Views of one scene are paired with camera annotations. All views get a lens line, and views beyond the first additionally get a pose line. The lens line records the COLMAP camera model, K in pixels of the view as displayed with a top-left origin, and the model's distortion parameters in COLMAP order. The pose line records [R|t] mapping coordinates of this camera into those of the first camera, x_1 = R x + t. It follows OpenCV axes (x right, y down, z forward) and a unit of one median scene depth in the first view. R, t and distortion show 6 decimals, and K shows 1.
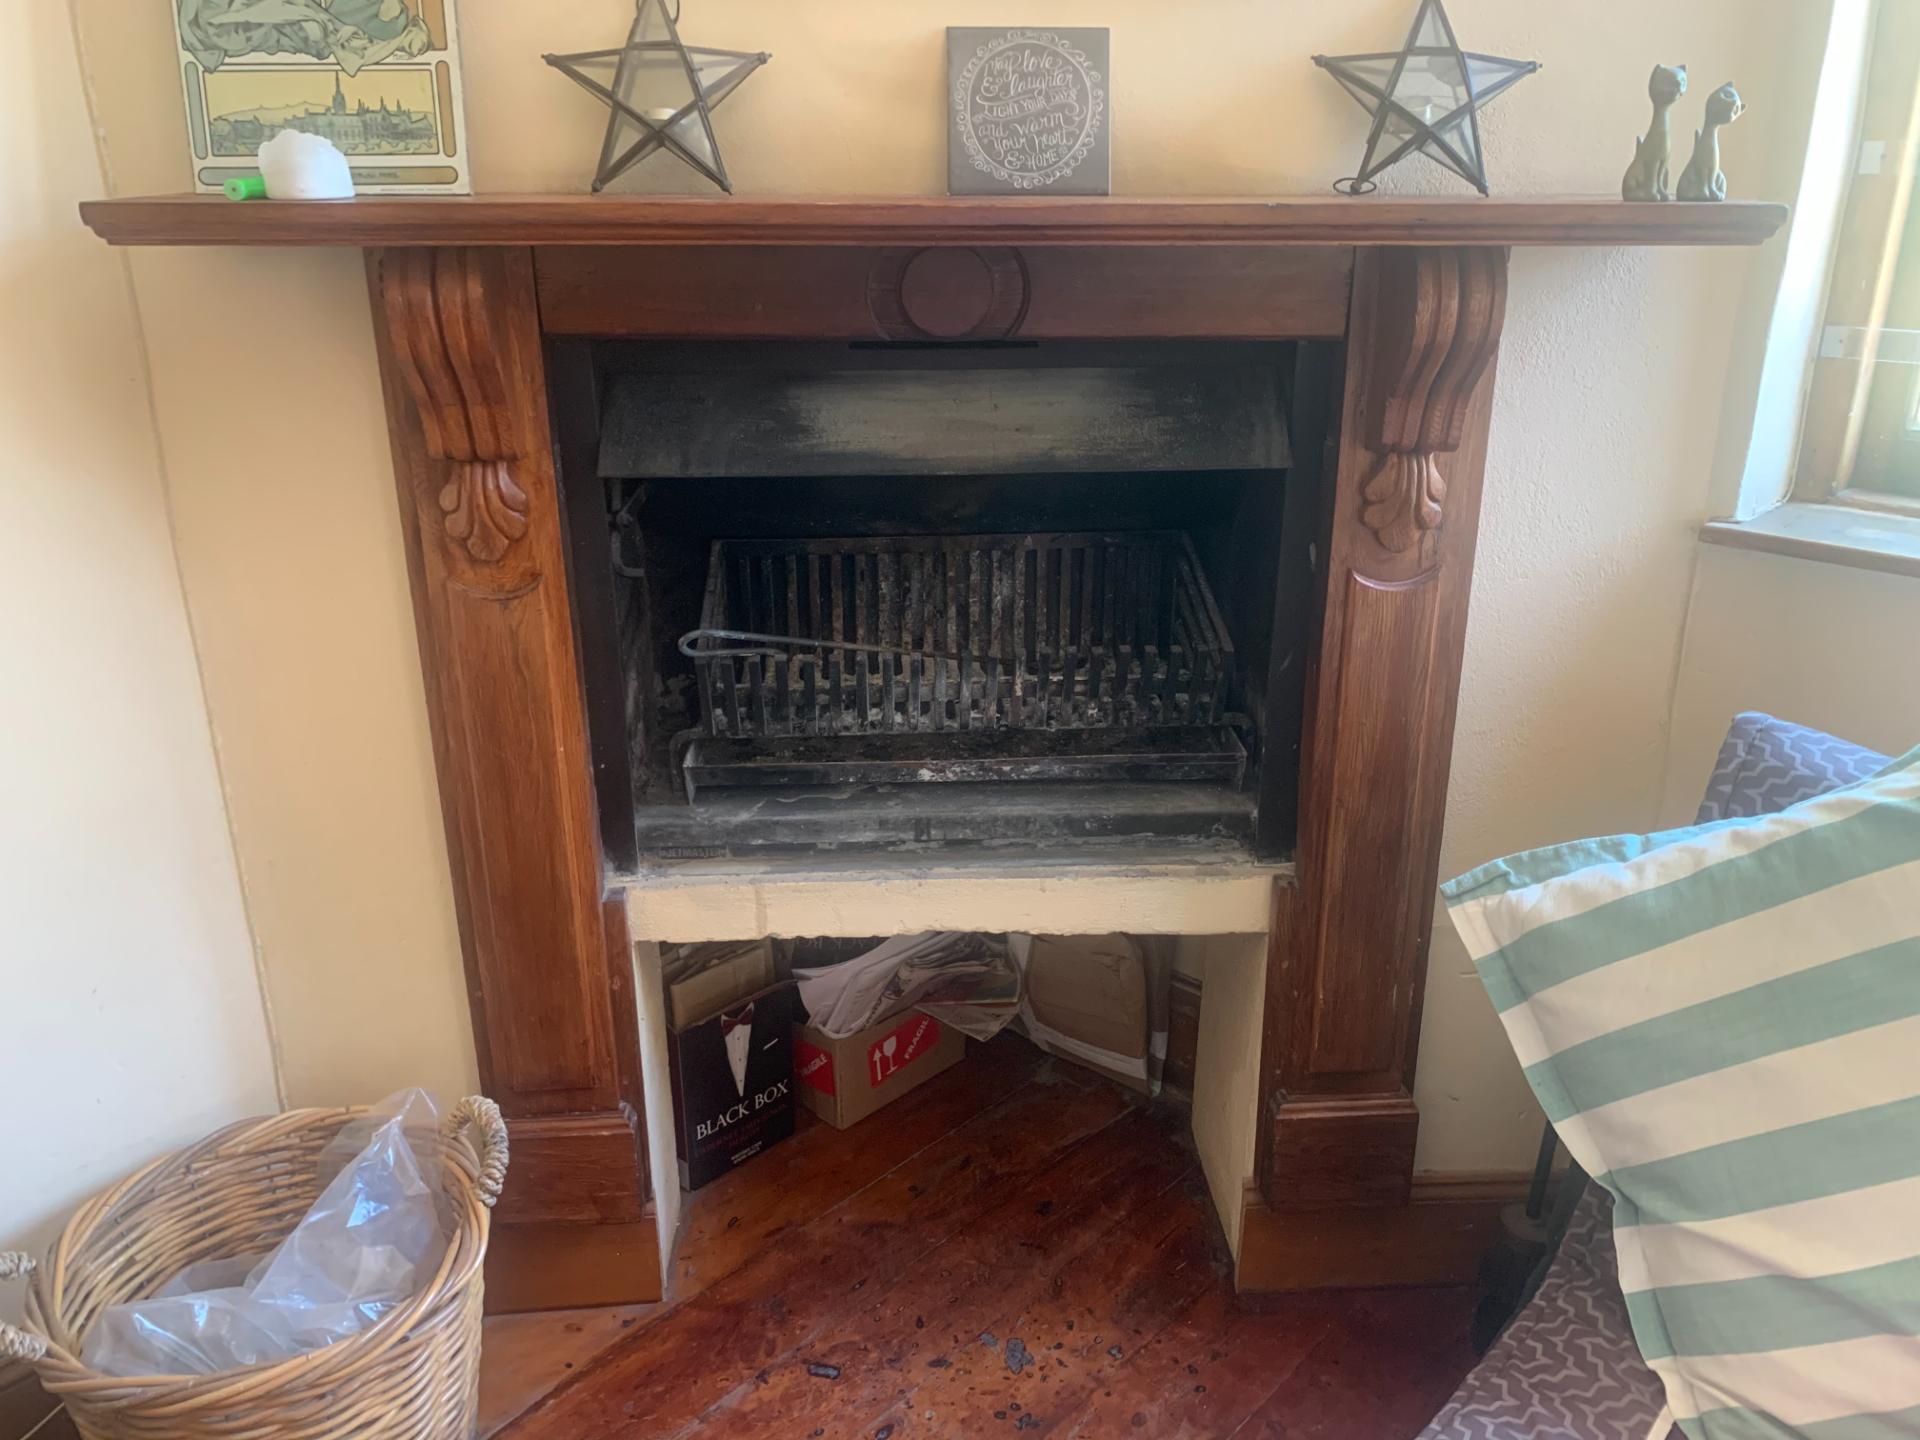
lens RADIAL K [[1486.2, 0, 960.0], [0, 1486.2, 720.0], [0, 0, 1]] dist [0.005567, -0.008133]
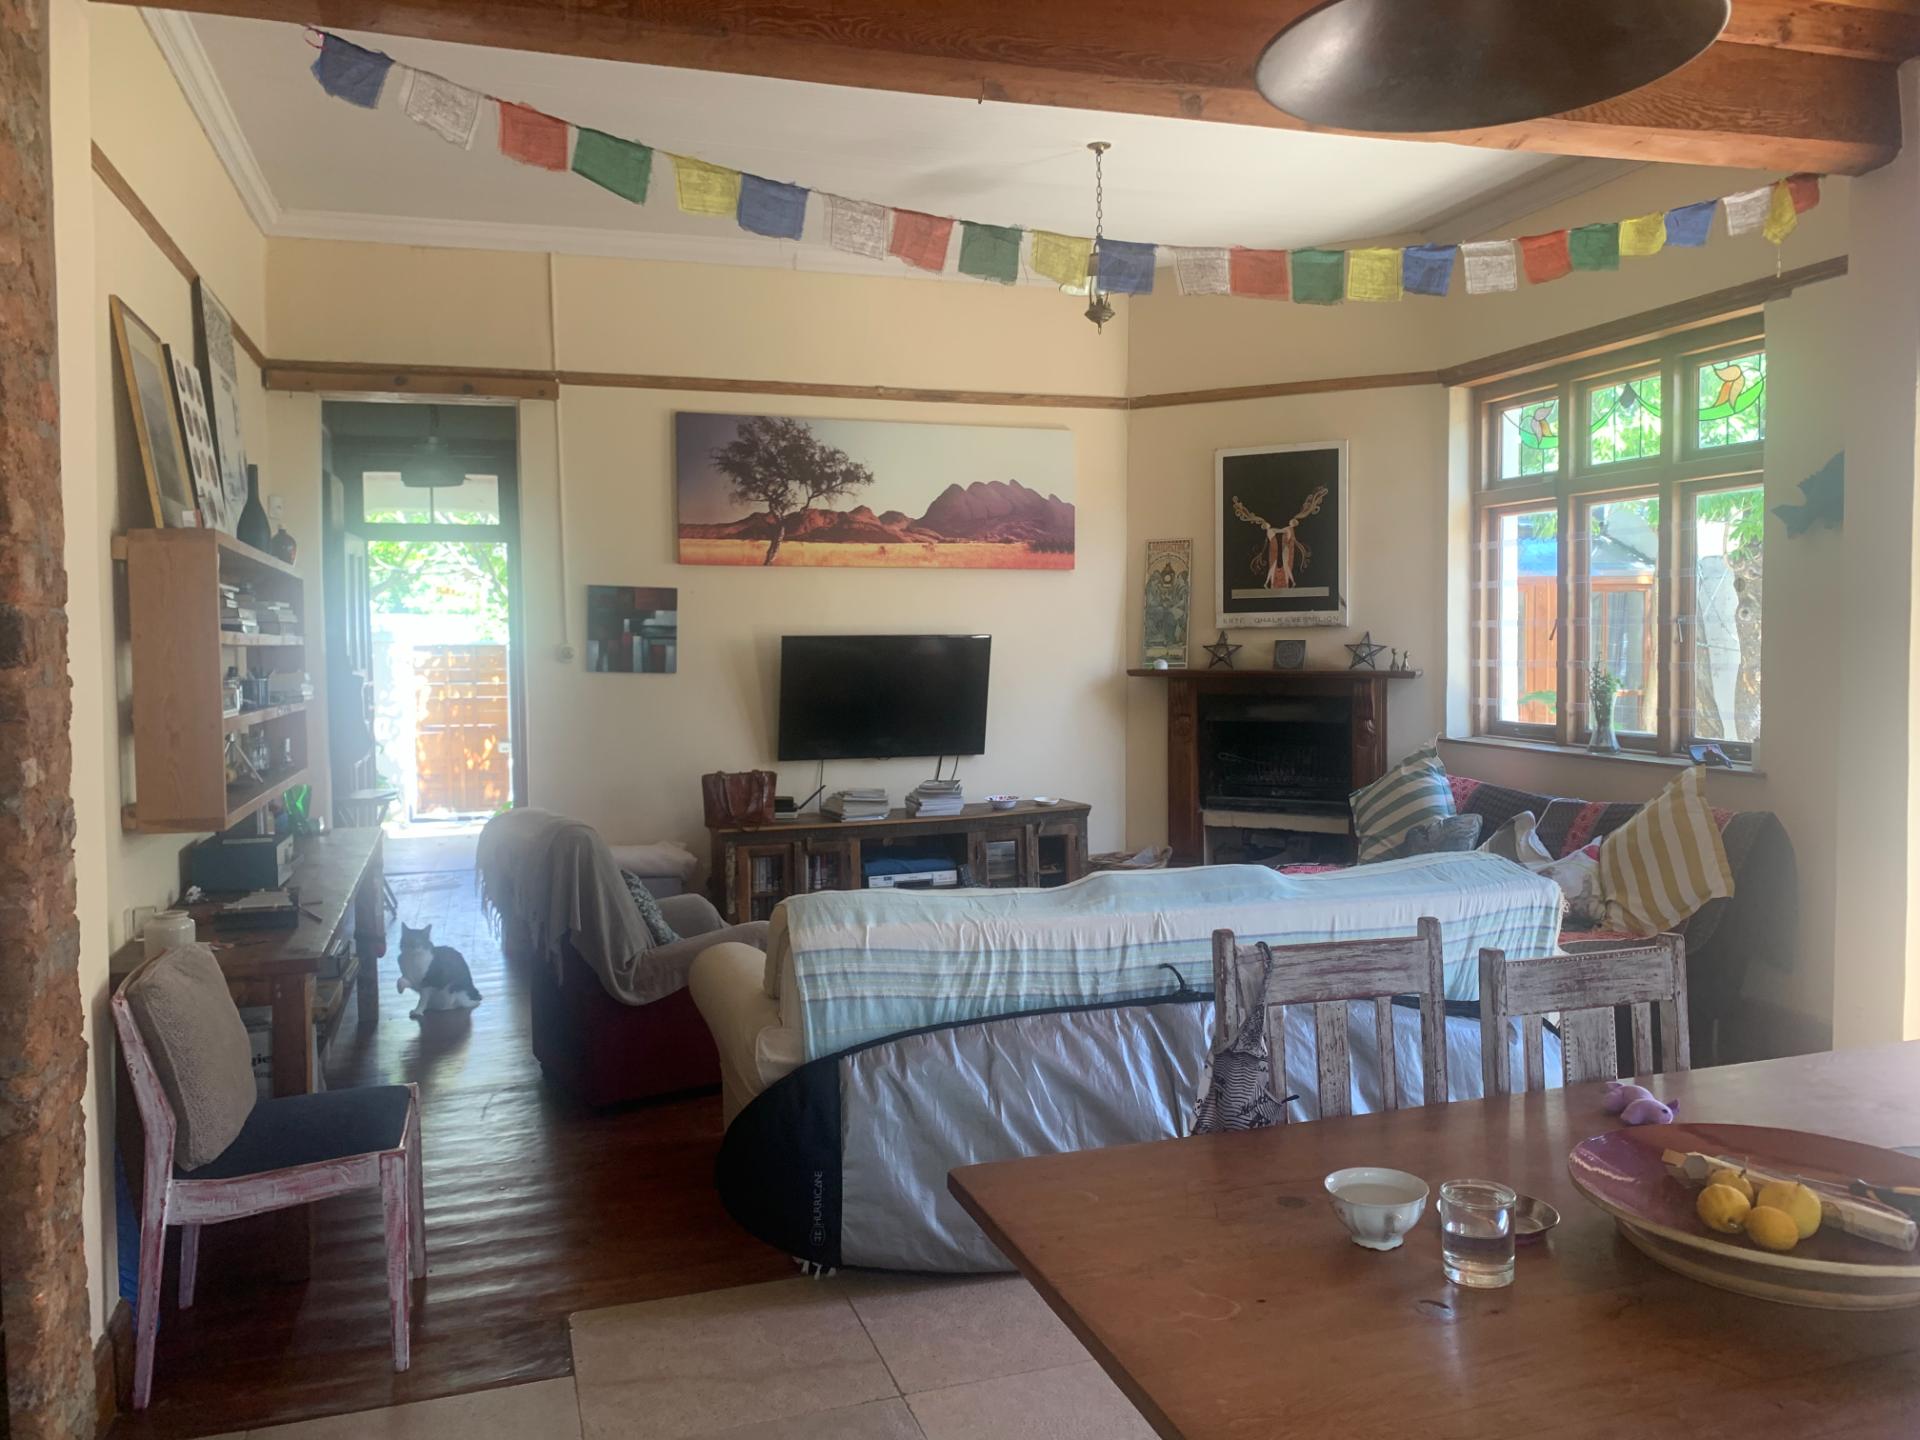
lens RADIAL K [[1486.2, 0, 960.0], [0, 1486.2, 720.0], [0, 0, 1]] dist [0.005567, -0.008133]
pose [[0.877068, 0.021321, -0.479893, 1.585922], [-0.163913, 0.952339, -0.257261, 1.390331], [0.451536, 0.304296, 0.838761, -3.963596]]
